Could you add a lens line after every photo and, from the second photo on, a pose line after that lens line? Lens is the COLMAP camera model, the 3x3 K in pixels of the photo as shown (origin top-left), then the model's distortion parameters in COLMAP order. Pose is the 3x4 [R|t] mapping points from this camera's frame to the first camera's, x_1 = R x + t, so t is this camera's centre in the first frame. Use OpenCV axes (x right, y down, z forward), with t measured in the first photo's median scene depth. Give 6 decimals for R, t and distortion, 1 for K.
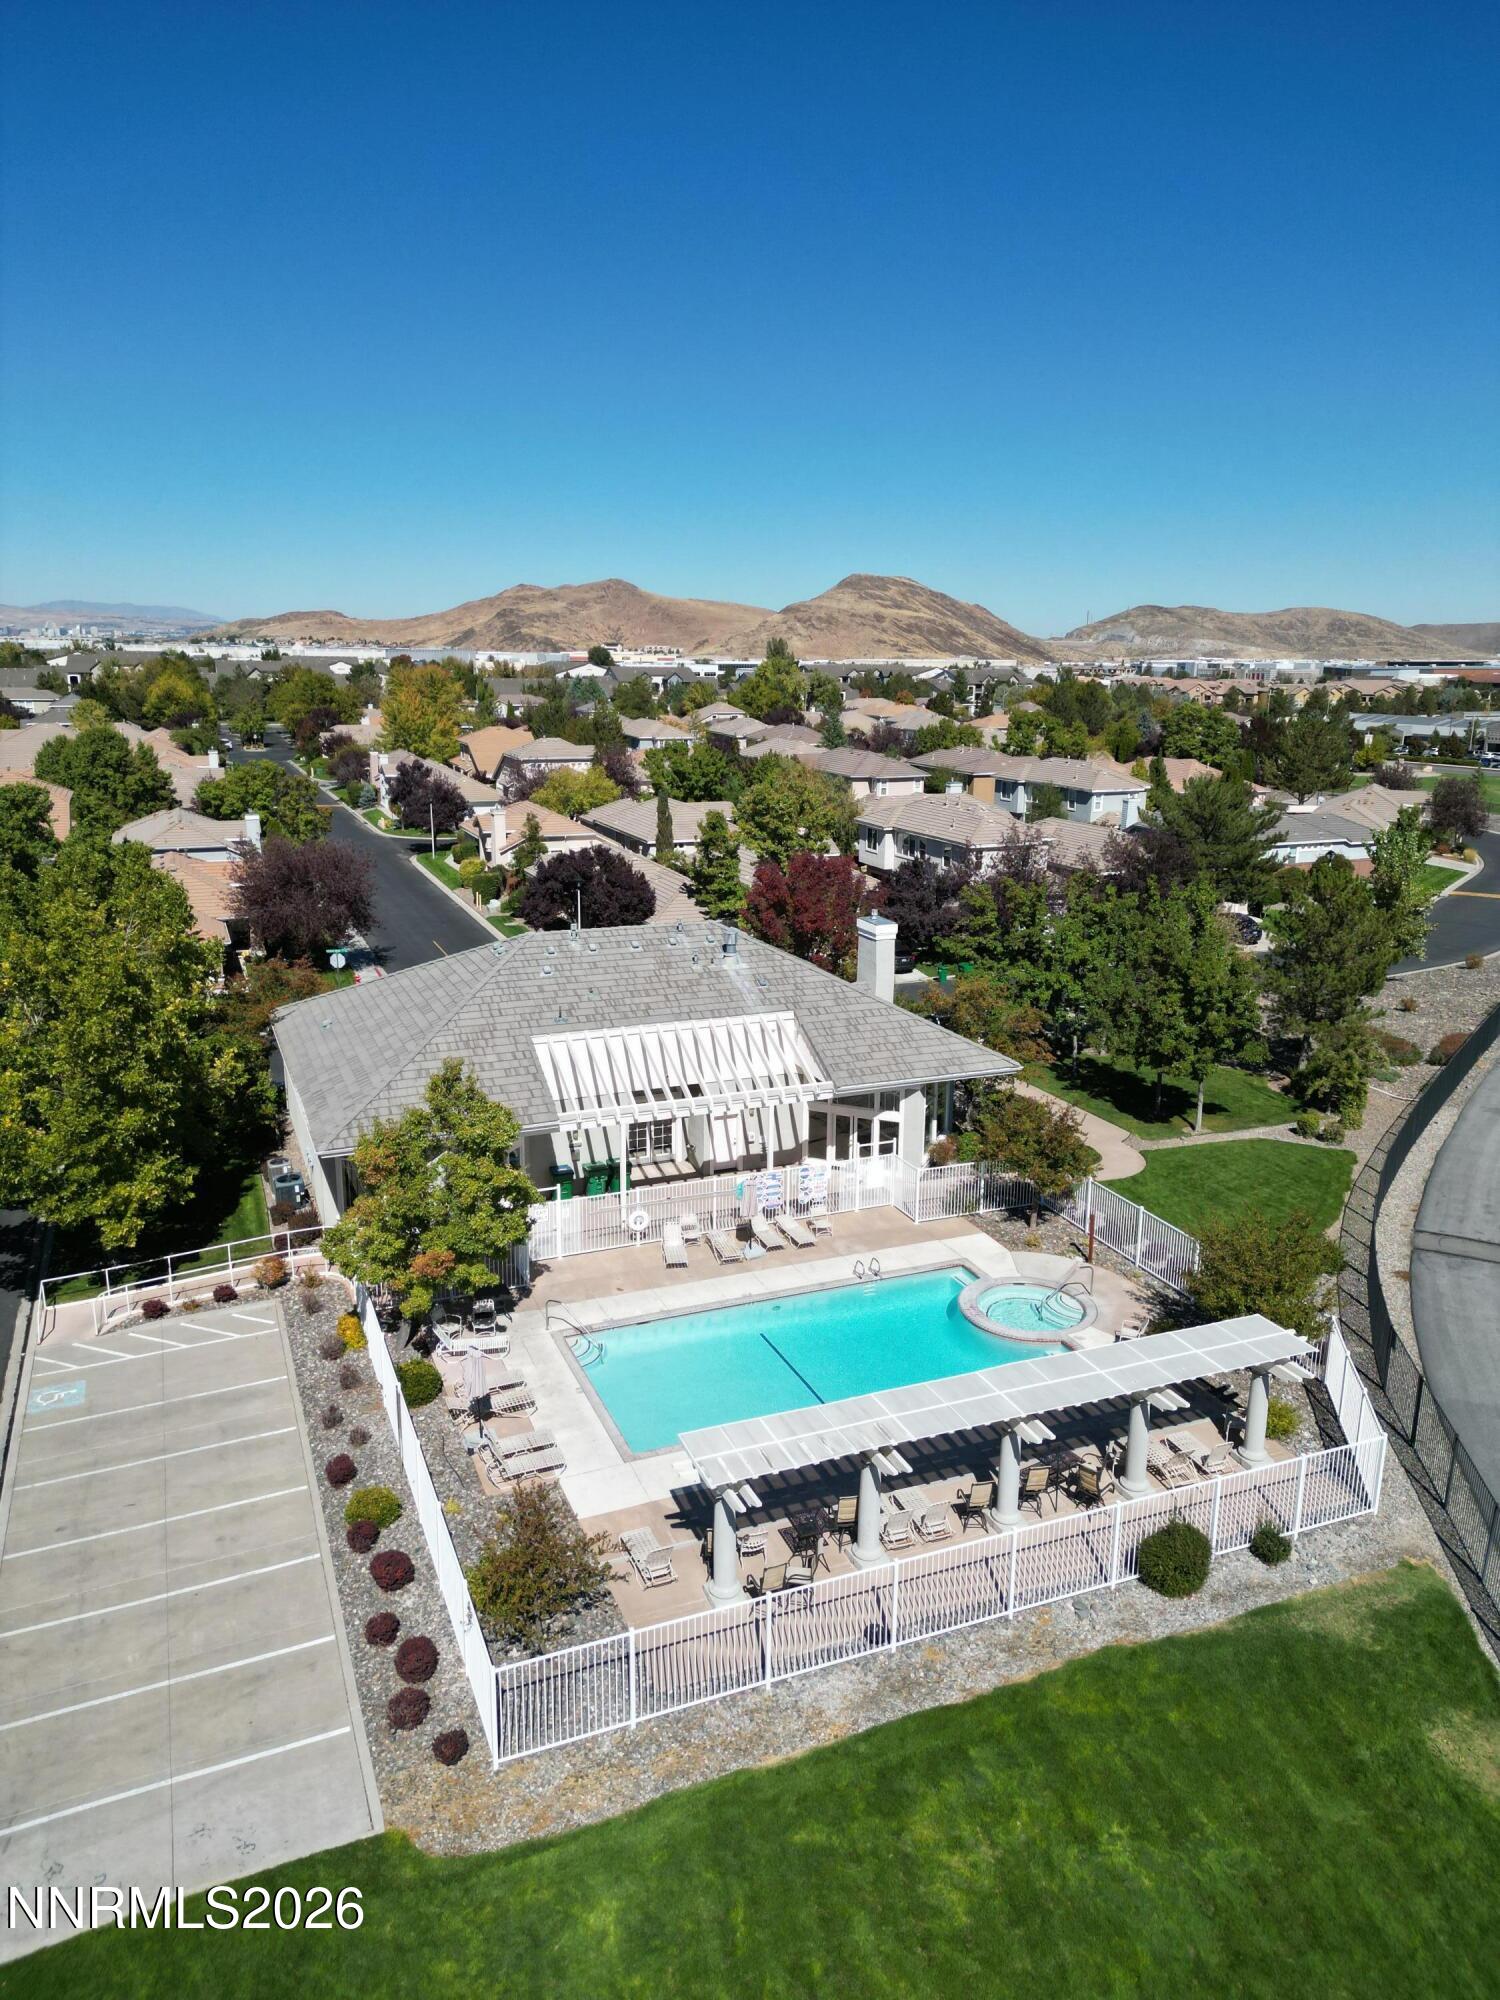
lens RADIAL K [[1414.2, 0, 750.0], [0, 1414.2, 1000.0], [0, 0, 1]] dist [0.075968, -0.077131]
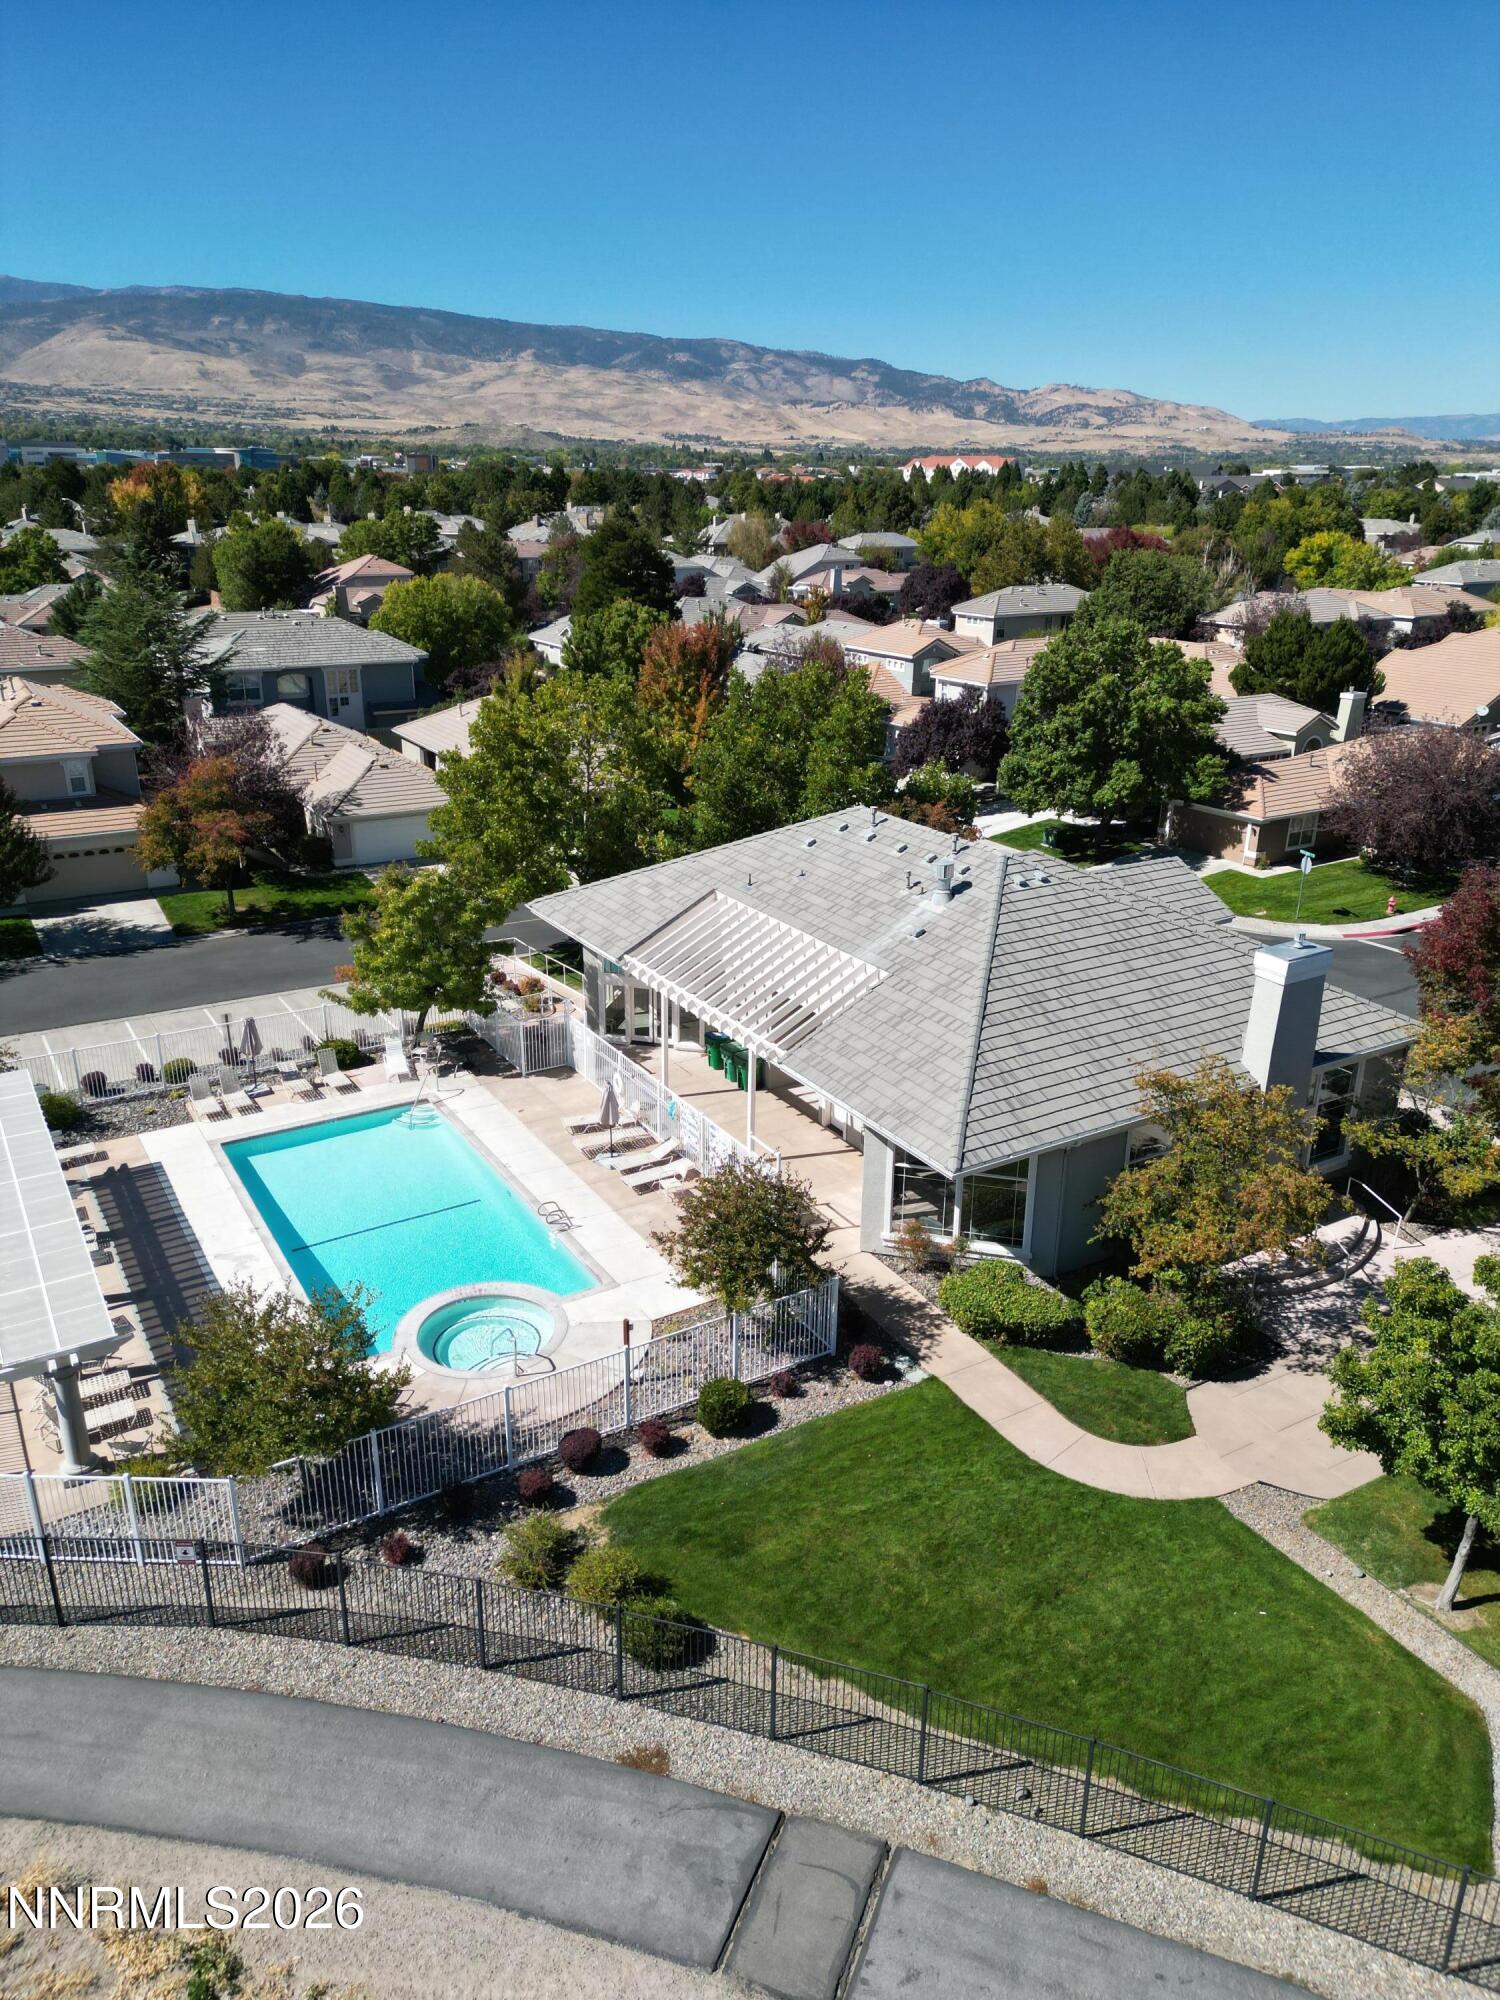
lens RADIAL K [[1414.2, 0, 750.0], [0, 1414.2, 1000.0], [0, 0, 1]] dist [0.075968, -0.077131]
pose [[0.145598, 0.336405, -0.930394, 0.252793], [-0.246075, 0.923176, 0.295286, -0.064066], [0.958253, 0.185954, 0.217193, 0.261619]]
